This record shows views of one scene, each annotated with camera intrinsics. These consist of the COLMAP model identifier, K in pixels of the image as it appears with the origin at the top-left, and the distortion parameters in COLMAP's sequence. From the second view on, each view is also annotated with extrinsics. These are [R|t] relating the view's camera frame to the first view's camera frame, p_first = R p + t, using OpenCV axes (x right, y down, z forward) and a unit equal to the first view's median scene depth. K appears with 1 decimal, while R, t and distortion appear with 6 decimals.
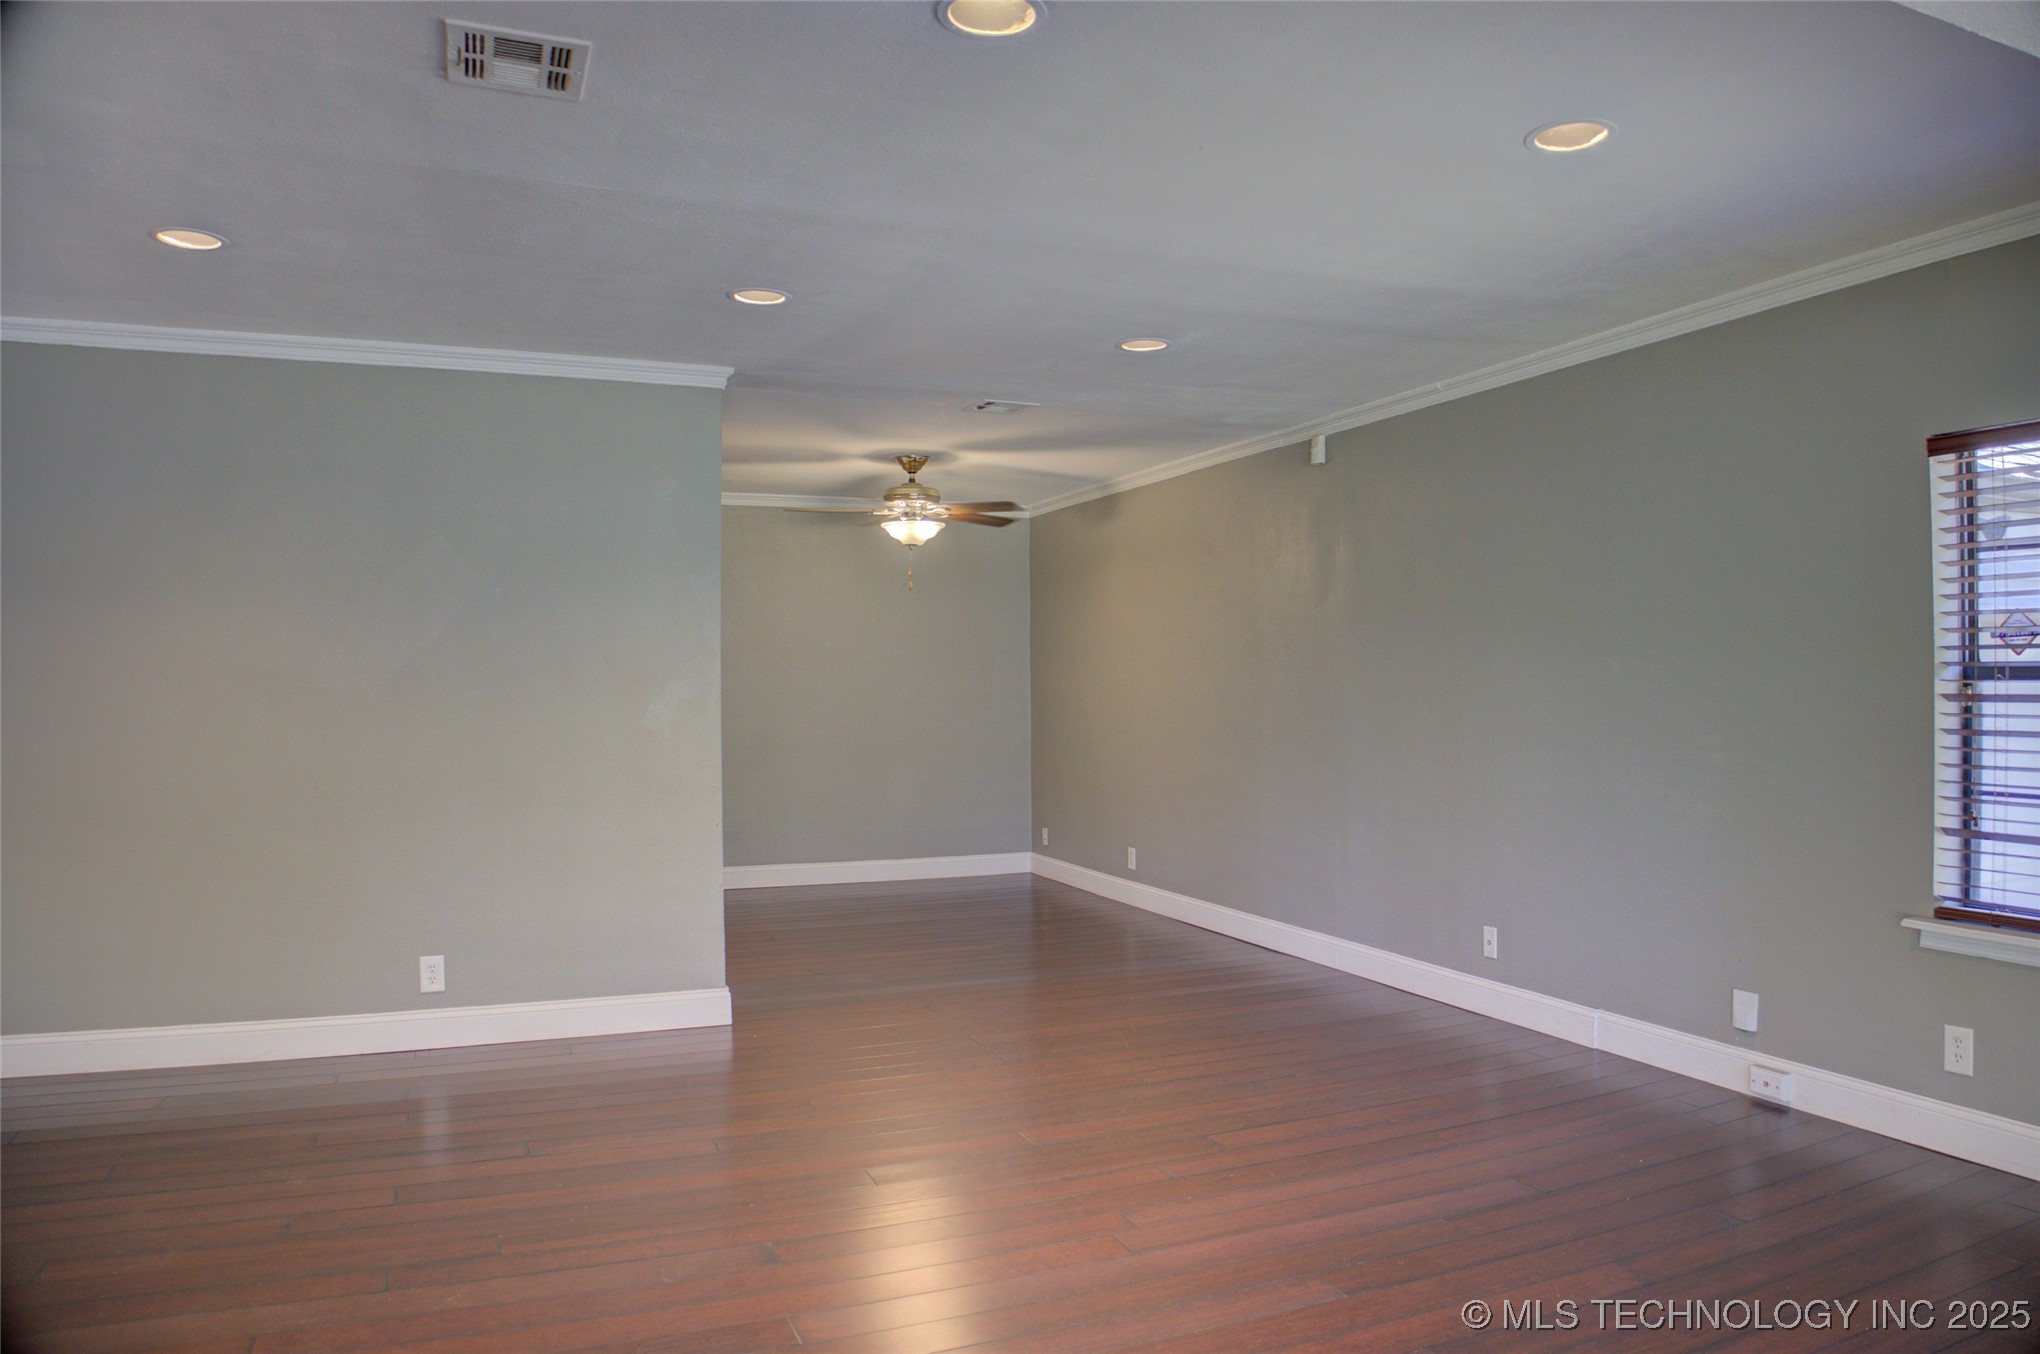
lens RADIAL K [[1369.0, 0, 1032.6], [0, 1369.0, 676.8], [0, 0, 1]] dist [-0.121441, 0.037558]
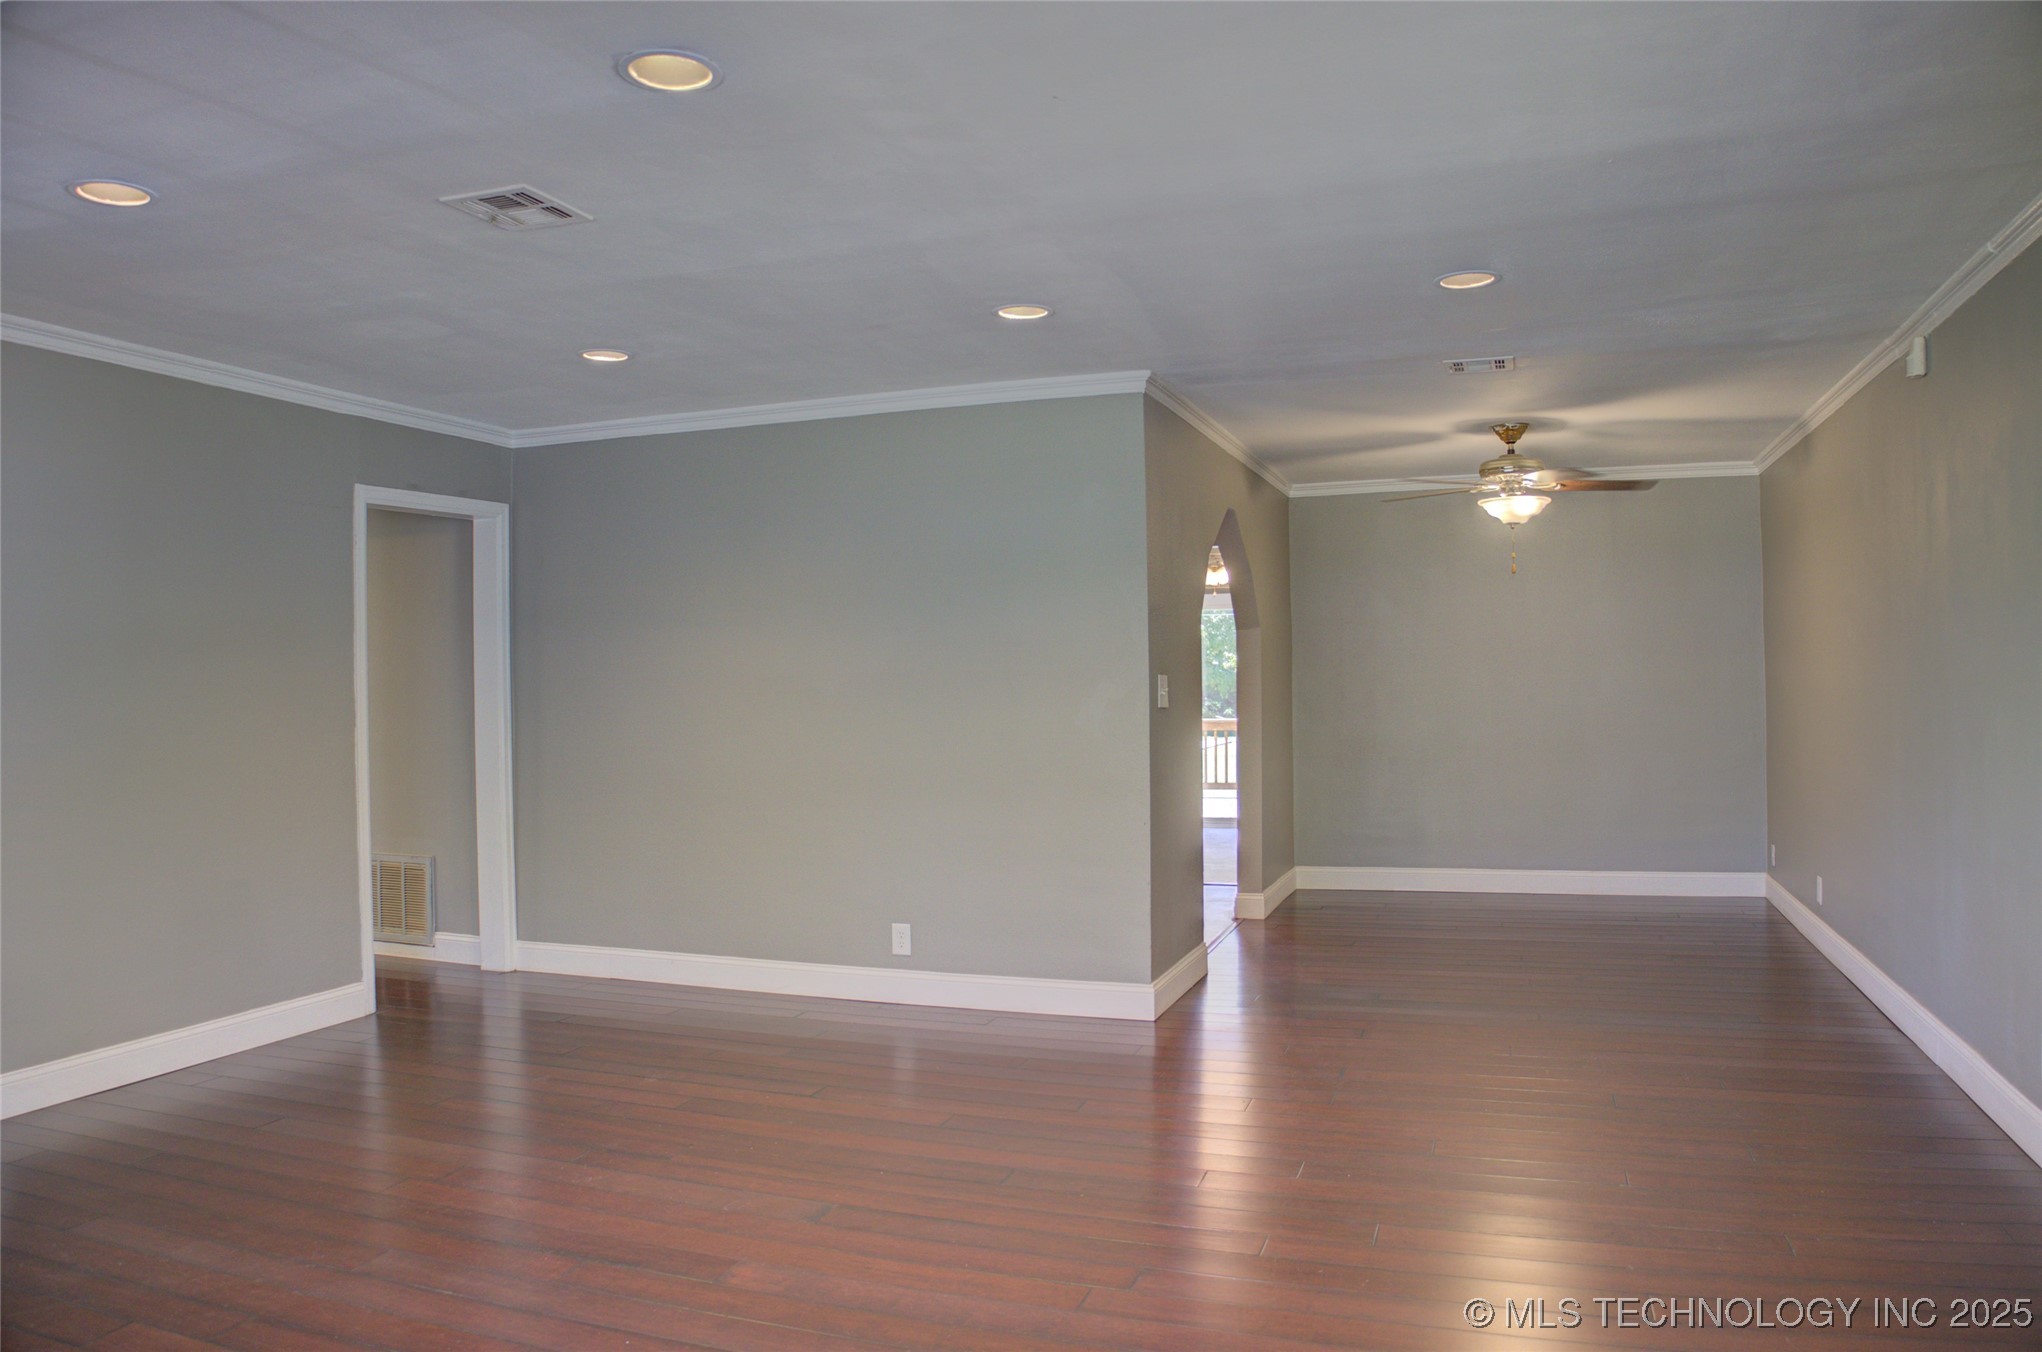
lens RADIAL K [[1395.7, 0, 1021.0], [0, 1395.7, 676.0], [0, 0, 1]] dist [-0.174517, 0.115720]
pose [[0.730829, -0.011160, -0.682469, 0.341078], [0.016114, 0.999870, 0.000905, -0.002971], [0.682370, -0.011658, 0.730914, 0.150537]]
